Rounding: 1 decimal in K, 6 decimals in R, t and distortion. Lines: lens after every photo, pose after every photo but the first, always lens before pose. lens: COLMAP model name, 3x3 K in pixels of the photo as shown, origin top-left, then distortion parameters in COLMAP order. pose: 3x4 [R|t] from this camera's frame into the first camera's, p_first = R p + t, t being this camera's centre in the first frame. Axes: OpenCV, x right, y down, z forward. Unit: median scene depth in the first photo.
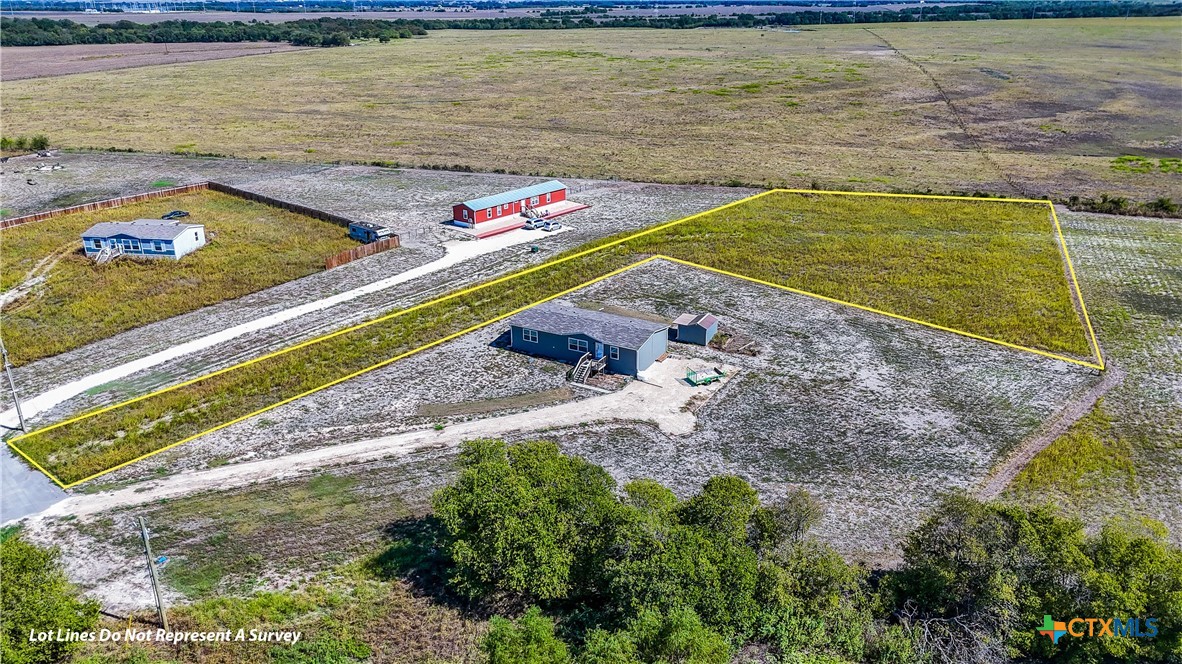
lens RADIAL K [[867.3, 0, 586.6], [0, 867.3, 325.7], [0, 0, 1]] dist [0.058319, -0.056431]
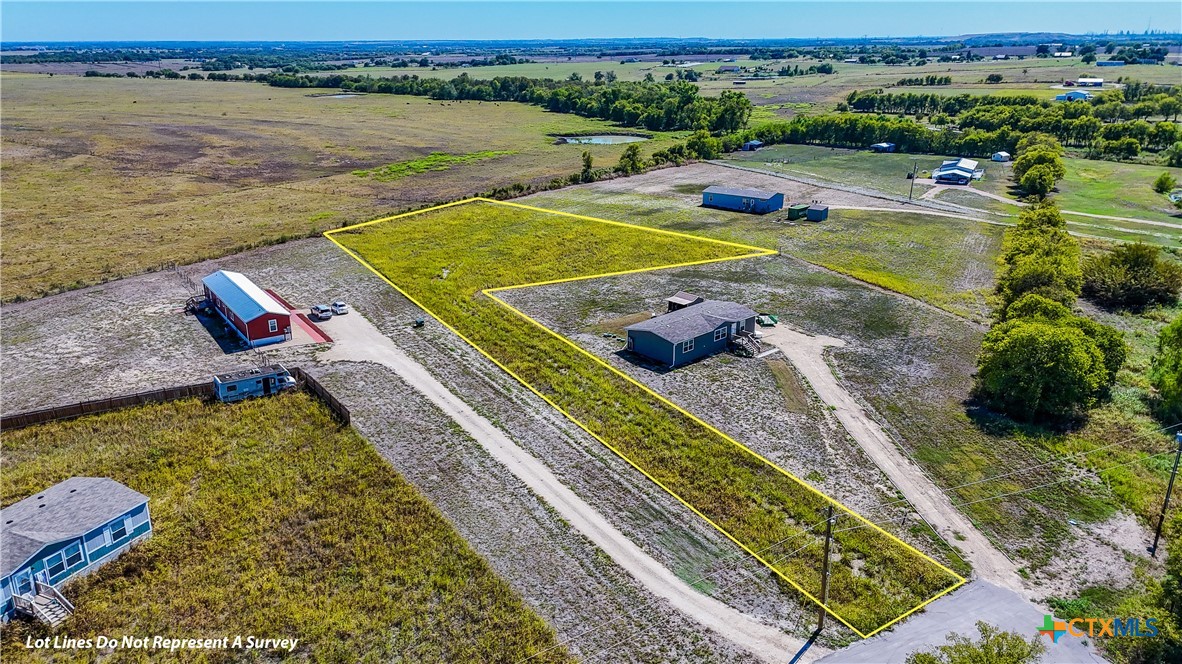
lens RADIAL K [[867.3, 0, 592.2], [0, 867.3, 332.9], [0, 0, 1]] dist [0.058319, -0.056431]
pose [[0.295185, -0.307500, 0.904605, -1.106457], [0.345007, 0.917217, 0.199207, -0.267498], [-0.890975, 0.253292, 0.376838, 0.736002]]
